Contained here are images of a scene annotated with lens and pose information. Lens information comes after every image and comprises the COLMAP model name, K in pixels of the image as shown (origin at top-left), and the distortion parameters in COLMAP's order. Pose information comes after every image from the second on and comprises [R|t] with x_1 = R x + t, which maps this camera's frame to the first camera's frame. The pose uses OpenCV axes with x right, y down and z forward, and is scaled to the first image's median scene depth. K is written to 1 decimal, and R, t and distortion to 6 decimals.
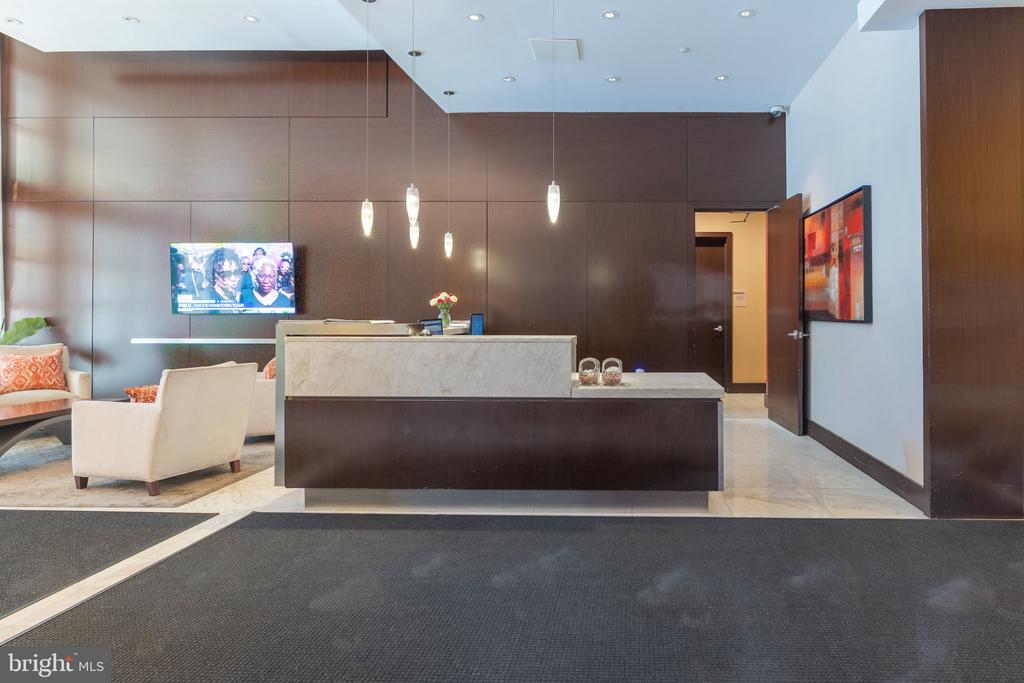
lens RADIAL K [[520.9, 0, 512.1], [0, 520.9, 310.2], [0, 0, 1]] dist [-0.015430, -0.000052]
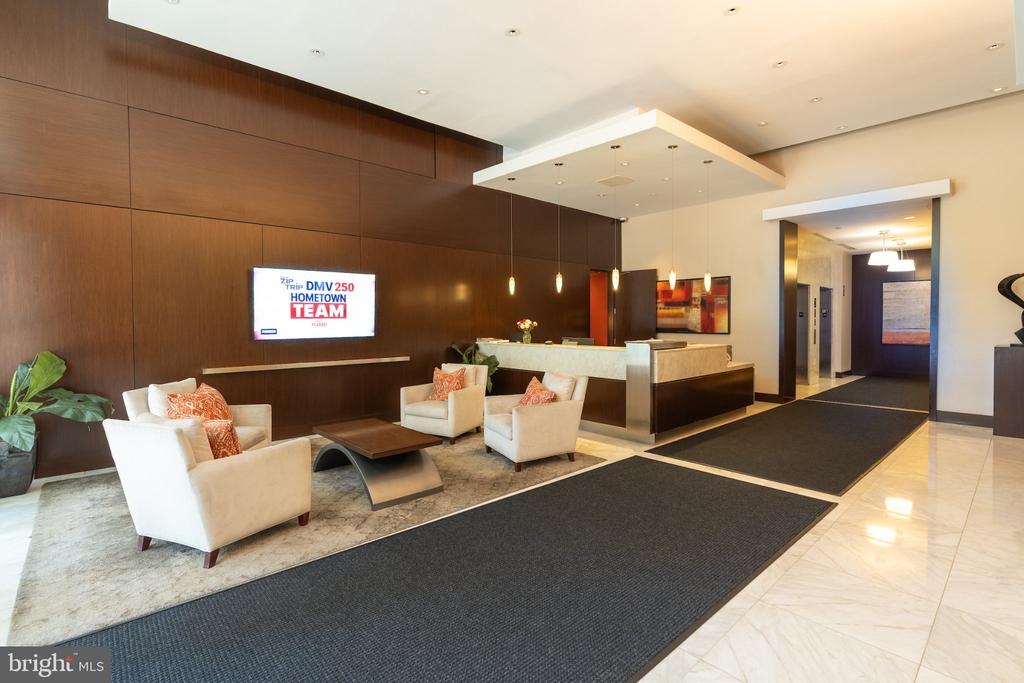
lens RADIAL K [[468.8, 0, 453.0], [0, 468.8, 329.8], [0, 0, 1]] dist [0.000226, 0.000099]
pose [[0.768573, -0.019340, 0.639470, -1.259952], [0.005959, 0.999716, 0.023073, -0.040004], [-0.639734, -0.013922, 0.768470, 0.121850]]
